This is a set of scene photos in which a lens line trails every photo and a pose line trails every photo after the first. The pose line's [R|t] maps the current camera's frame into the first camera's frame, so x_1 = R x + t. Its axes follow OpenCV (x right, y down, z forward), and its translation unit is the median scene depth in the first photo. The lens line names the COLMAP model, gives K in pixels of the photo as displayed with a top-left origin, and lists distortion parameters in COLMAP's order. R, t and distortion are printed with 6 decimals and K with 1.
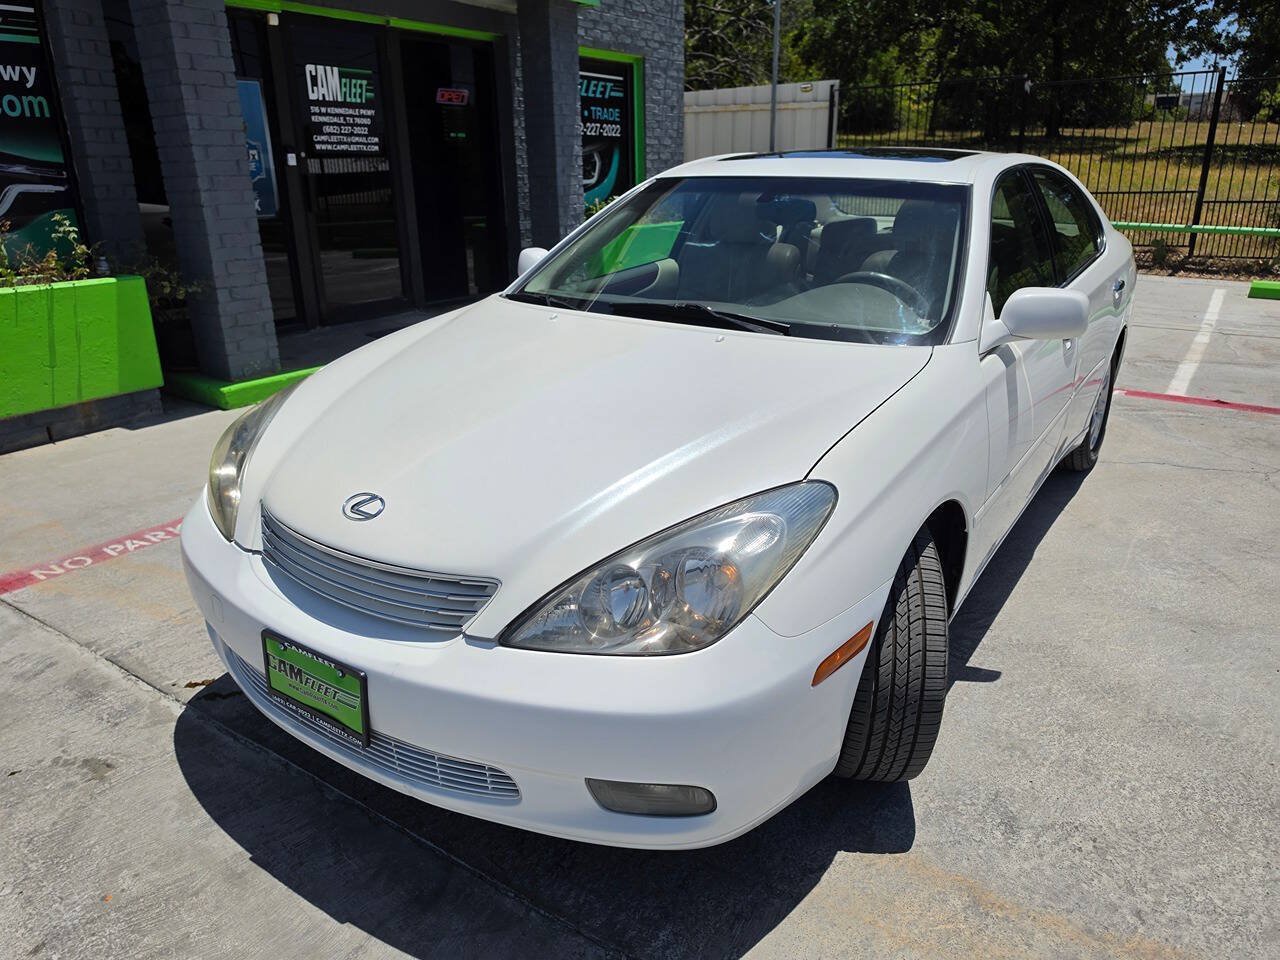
lens RADIAL K [[933.8, 0, 633.3], [0, 933.8, 498.4], [0, 0, 1]] dist [-0.019015, 0.012140]
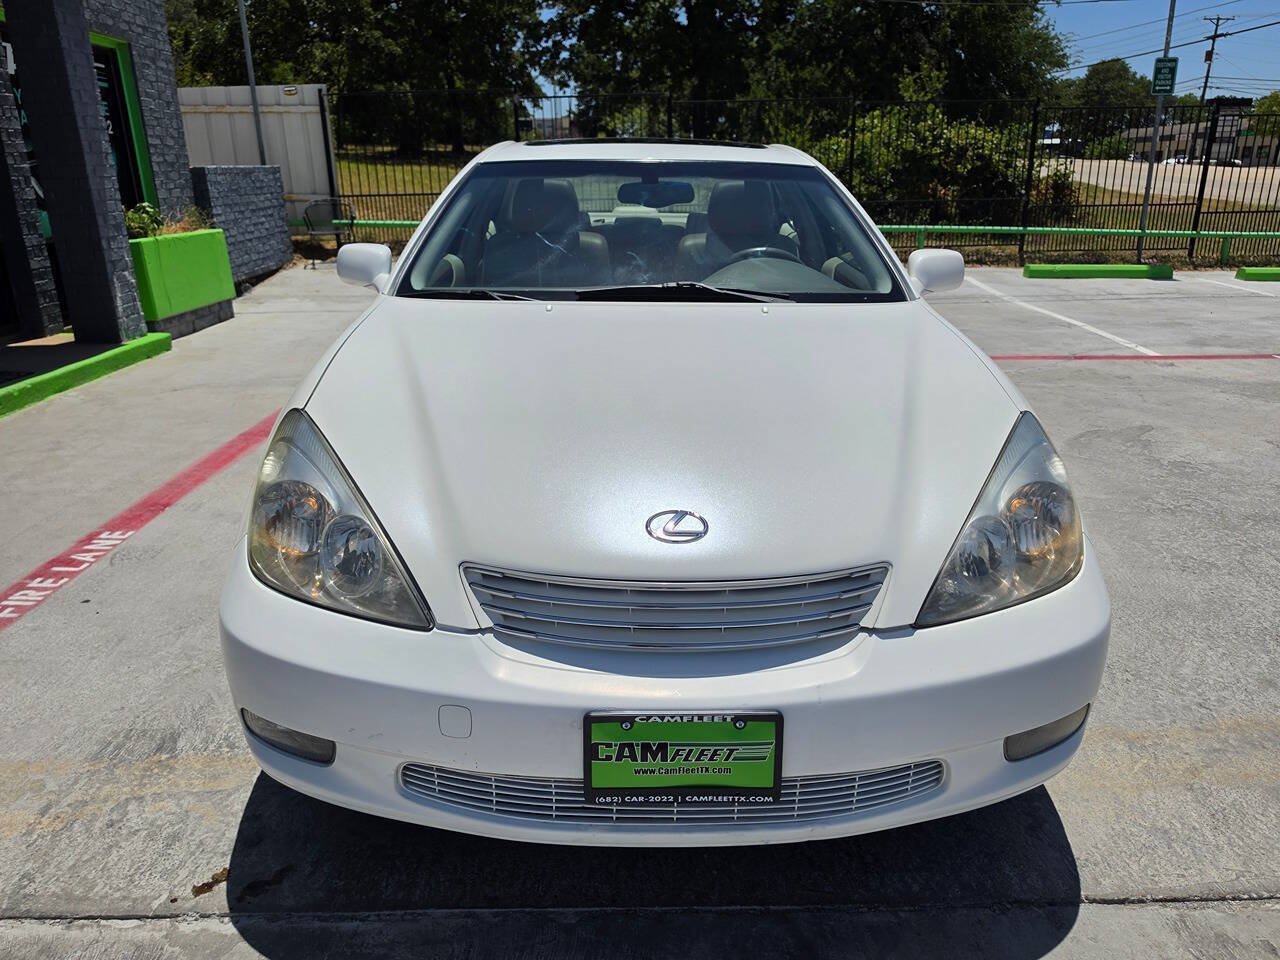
lens RADIAL K [[920.1, 0, 643.3], [0, 920.1, 486.9], [0, 0, 1]] dist [-0.007301, 0.001695]
pose [[0.809823, -0.183870, 0.557116, -0.204380], [0.195890, 0.979864, 0.038647, -0.017168], [-0.553004, 0.077836, 0.829535, 0.092575]]
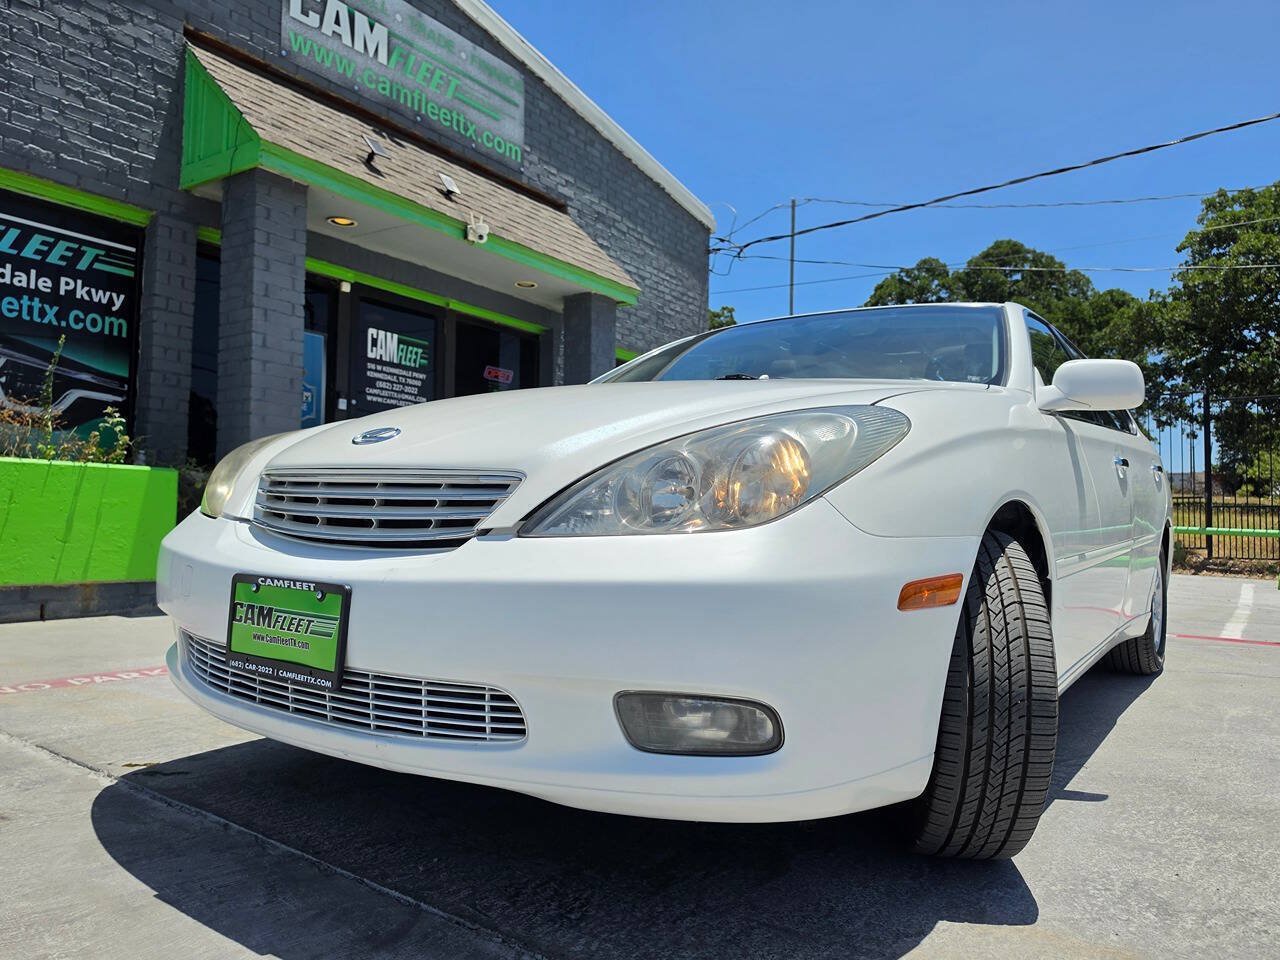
lens RADIAL K [[918.5, 0, 640.0], [0, 918.5, 480.0], [0, 0, 1]] dist [0.070216, -0.112184]
pose [[0.999209, 0.036080, -0.016740, -0.005743], [-0.039742, 0.922433, -0.384106, 0.102782], [0.001583, 0.384468, 0.923137, 0.053123]]
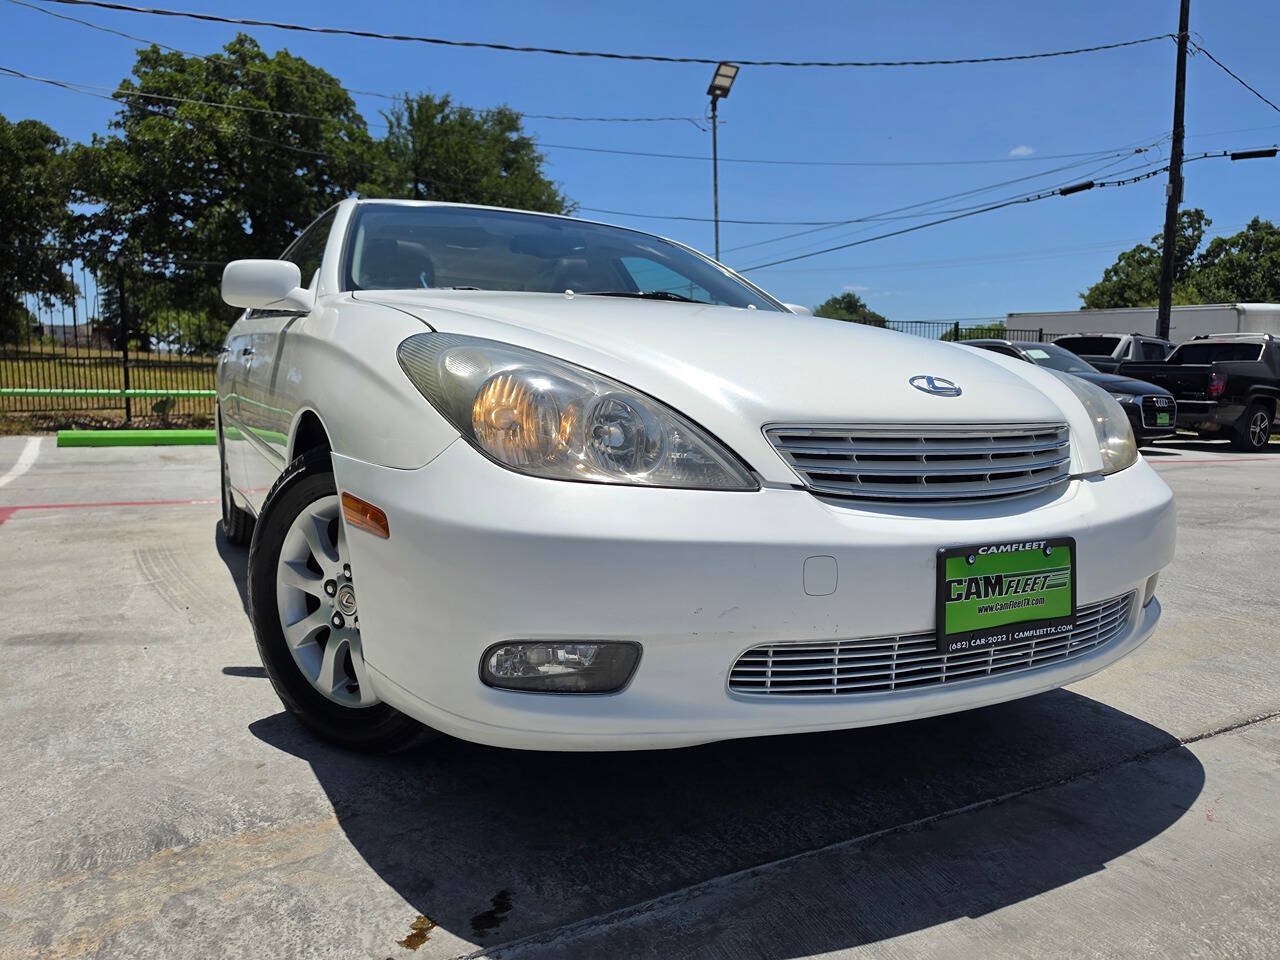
lens RADIAL K [[906.6, 0, 653.3], [0, 906.6, 481.3], [0, 0, 1]] dist [0.000774, -0.005200]
pose [[0.440917, -0.076864, 0.894251, -0.314108], [0.297724, 0.952441, -0.064929, 0.018873], [-0.846730, 0.294869, 0.442832, 0.238653]]
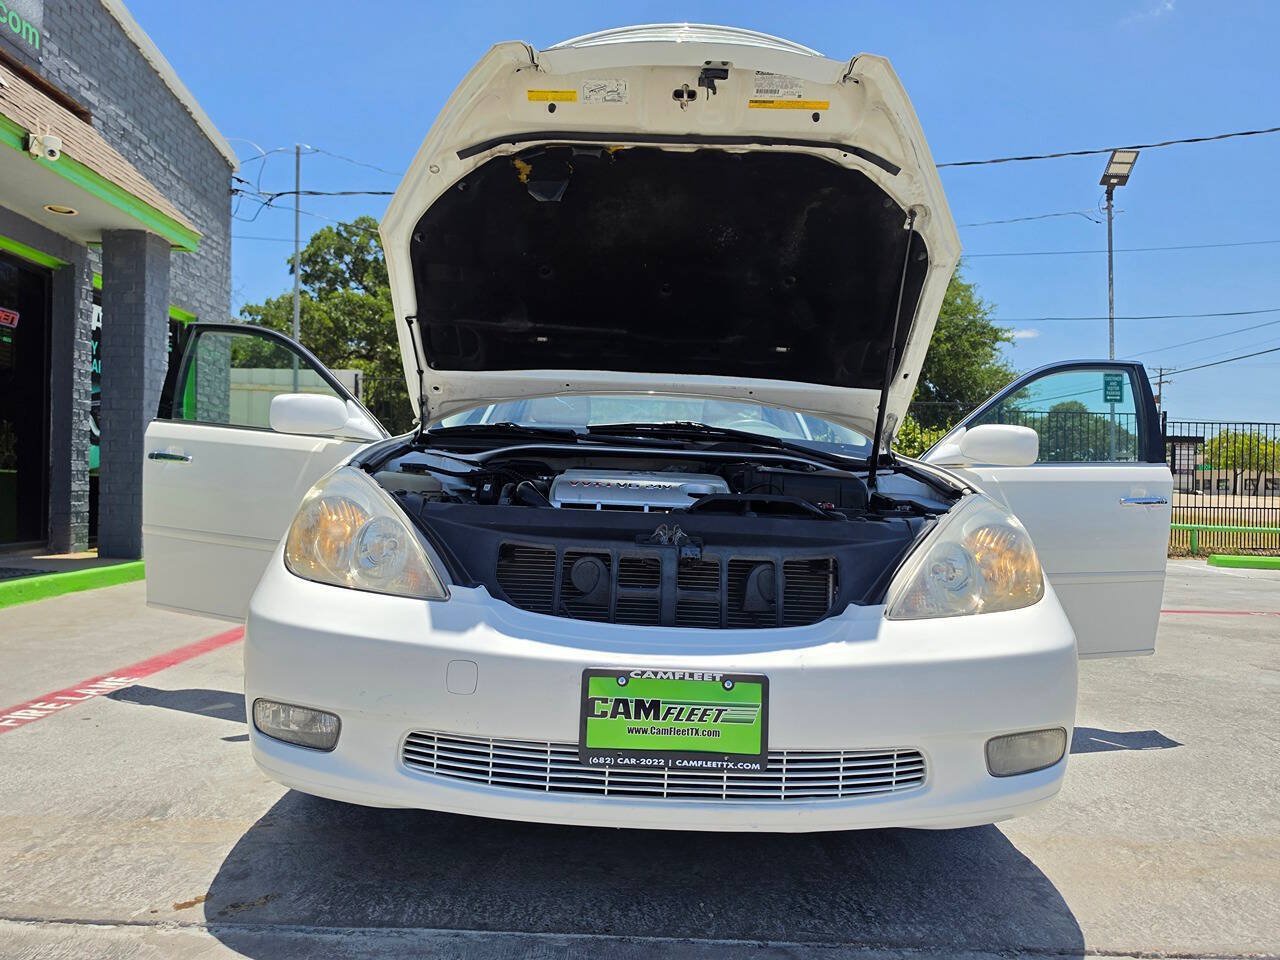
lens RADIAL K [[916.9, 0, 632.6], [0, 916.9, 490.4], [0, 0, 1]] dist [0.003693, -0.006238]
pose [[0.813433, 0.033119, 0.580715, -0.231509], [0.162918, 0.945443, -0.282126, 0.062854], [-0.558377, 0.324100, 0.763659, 0.087279]]
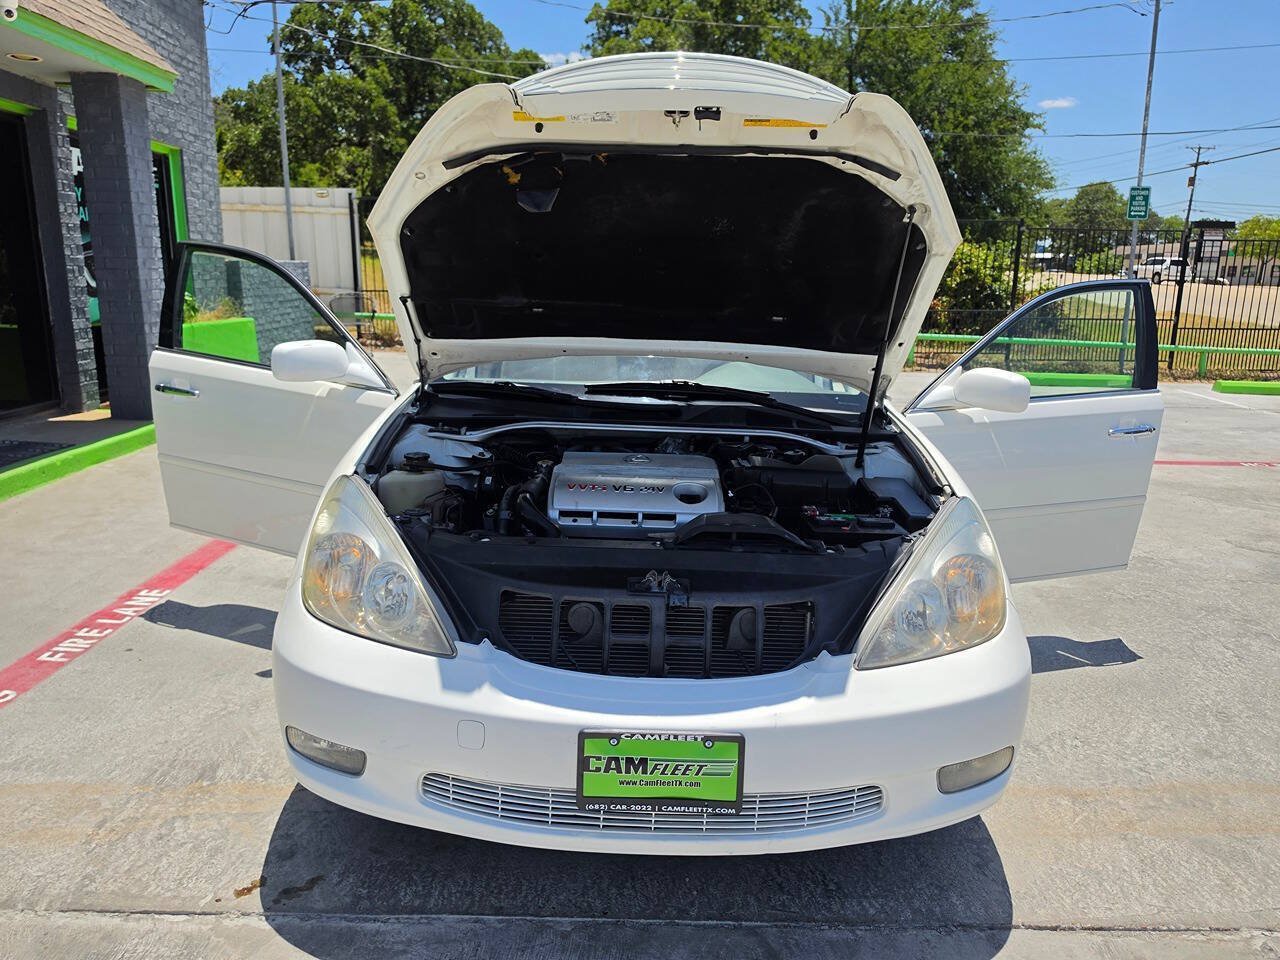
lens RADIAL K [[919.9, 0, 640.0], [0, 919.9, 480.0], [0, 0, 1]] dist [-0.003939, -0.003264]
pose [[0.815123, -0.098898, 0.570783, -0.232819], [0.167417, 0.983491, -0.068678, -0.008717], [-0.554568, 0.151540, 0.818224, 0.053913]]
